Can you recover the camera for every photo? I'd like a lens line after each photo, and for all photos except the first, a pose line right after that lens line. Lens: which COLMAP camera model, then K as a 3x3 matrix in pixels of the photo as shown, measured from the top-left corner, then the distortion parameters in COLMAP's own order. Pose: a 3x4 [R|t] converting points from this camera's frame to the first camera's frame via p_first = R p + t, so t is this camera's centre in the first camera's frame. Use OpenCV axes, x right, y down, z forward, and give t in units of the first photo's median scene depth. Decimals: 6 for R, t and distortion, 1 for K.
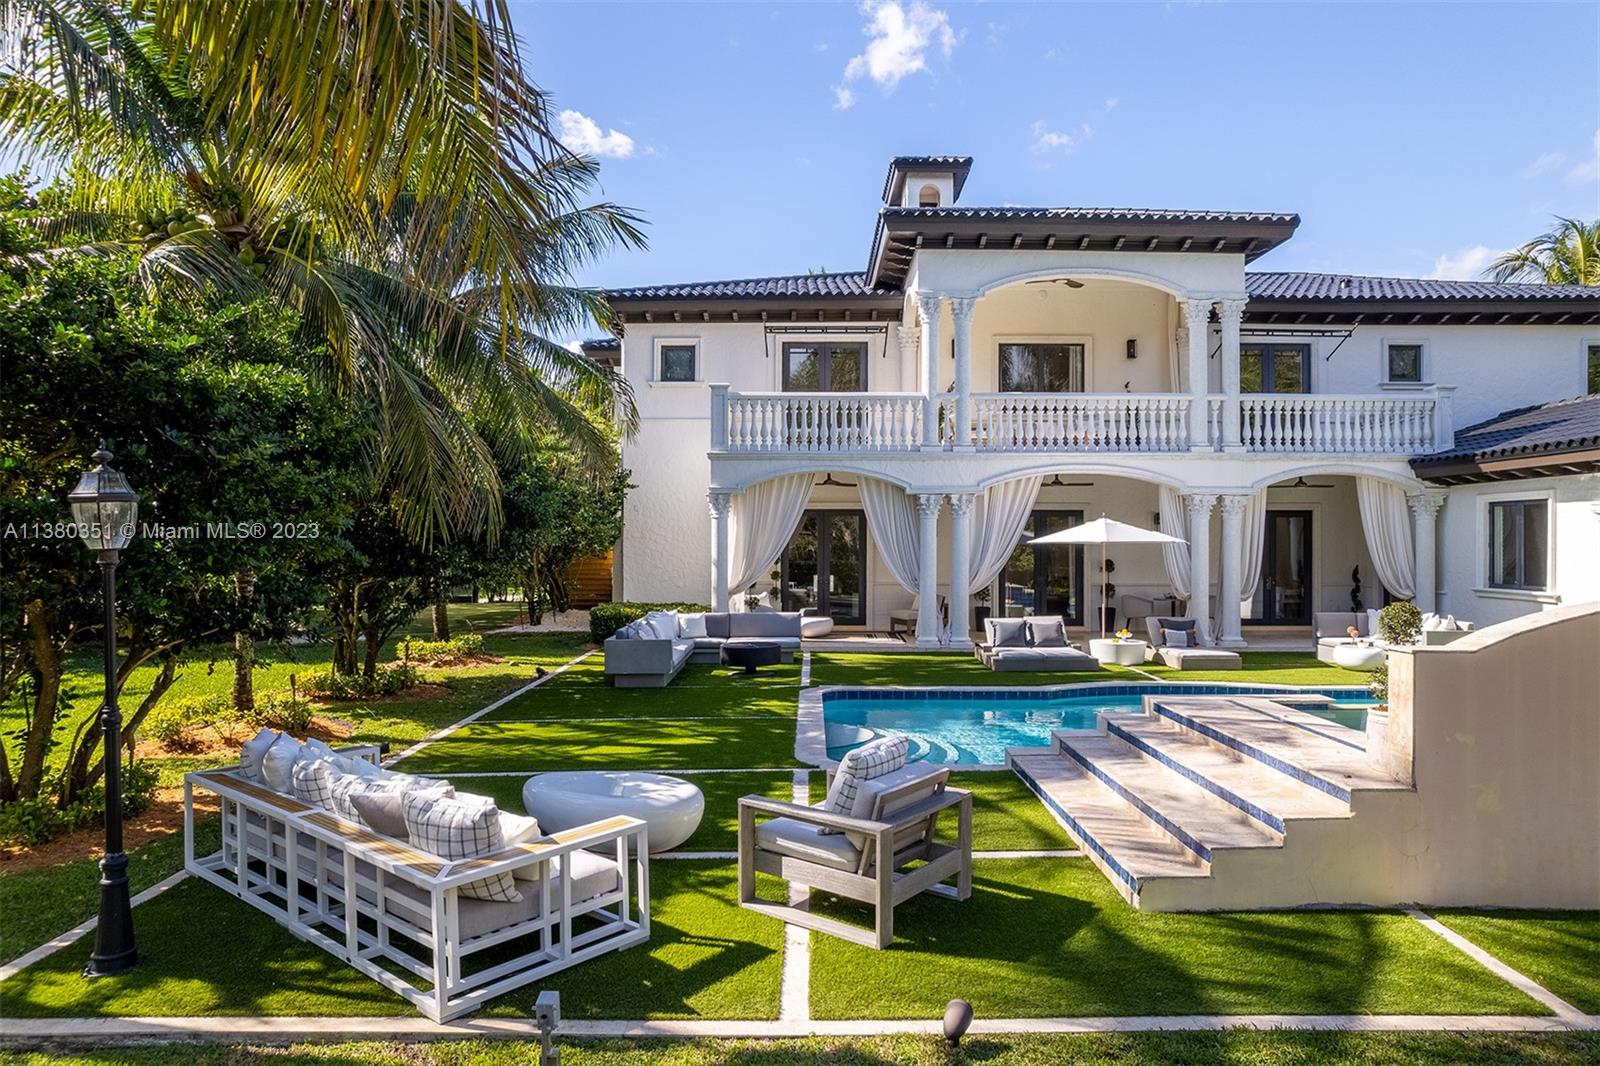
lens RADIAL K [[1028.3, 0, 791.0], [0, 1028.3, 543.5], [0, 0, 1]] dist [-0.070175, 0.036584]
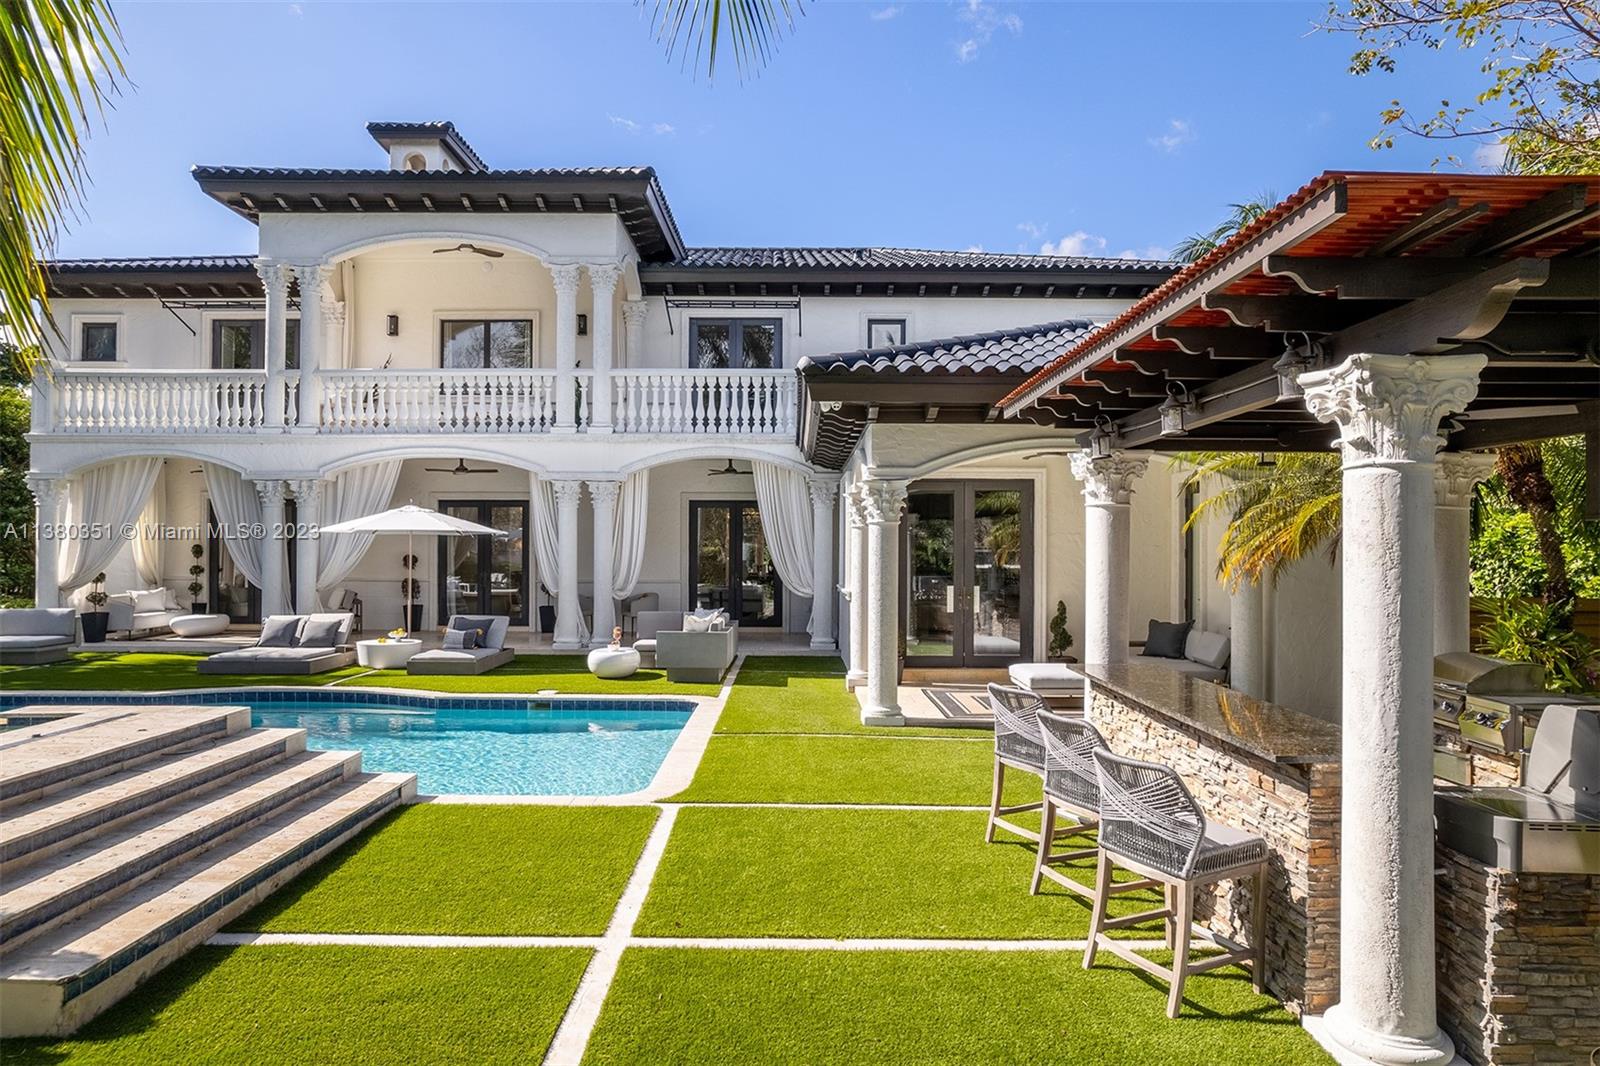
lens RADIAL K [[1028.3, 0, 803.9], [0, 1028.3, 538.0], [0, 0, 1]] dist [-0.070175, 0.036584]
pose [[0.999573, 0.001898, 0.029174, 0.587147], [-0.001669, 0.999968, -0.007868, 0.009798], [-0.029188, 0.007816, 0.999543, 0.086431]]
